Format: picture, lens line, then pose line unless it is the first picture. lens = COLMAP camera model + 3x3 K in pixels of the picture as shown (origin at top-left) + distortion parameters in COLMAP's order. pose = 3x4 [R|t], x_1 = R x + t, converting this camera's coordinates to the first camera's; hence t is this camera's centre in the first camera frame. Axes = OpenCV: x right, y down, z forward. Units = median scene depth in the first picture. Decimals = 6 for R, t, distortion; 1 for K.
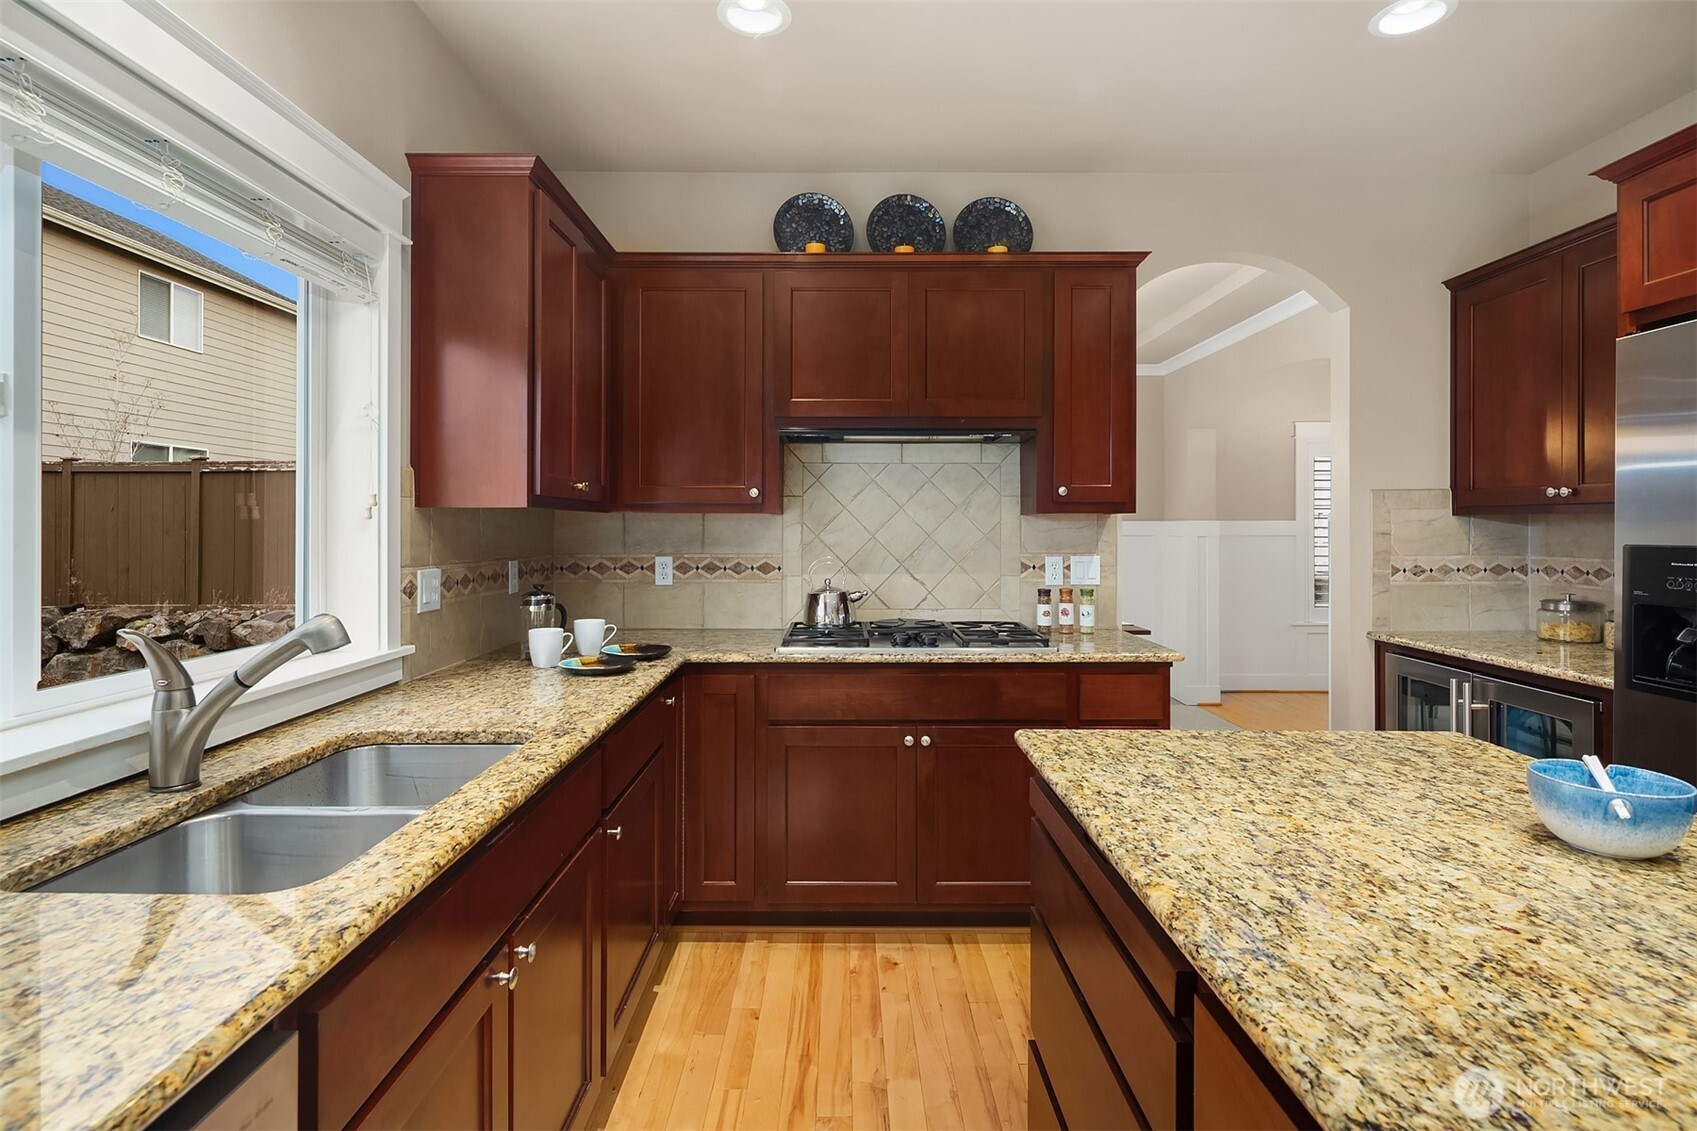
lens RADIAL K [[839.7, 0, 840.0], [0, 839.7, 533.3], [0, 0, 1]] dist [0.000233, -0.000335]
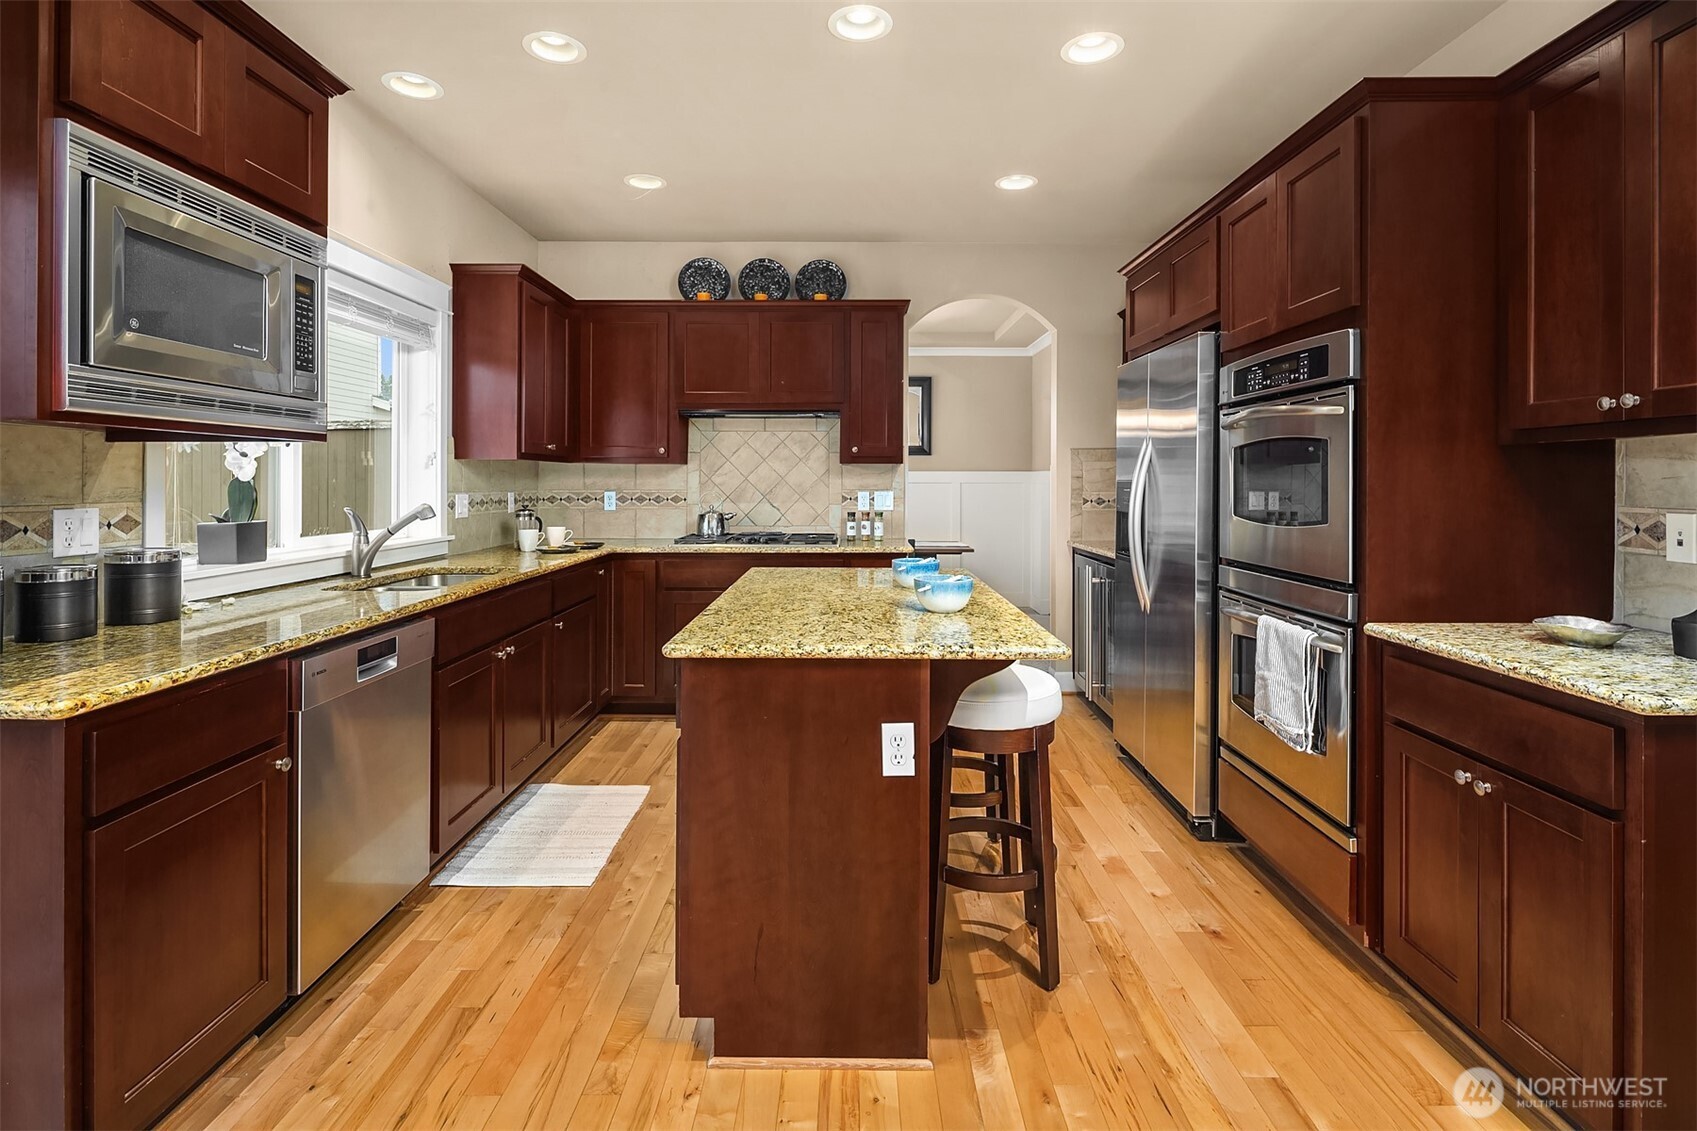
lens RADIAL K [[829.3, 0, 846.4], [0, 829.3, 487.6], [0, 0, 1]] dist [-0.002672, -0.000902]
pose [[1.000000, 0.000620, 0.000583, 0.240910], [-0.000621, 1.000000, 0.000685, 0.020355], [-0.000583, -0.000685, 1.000000, -0.562121]]
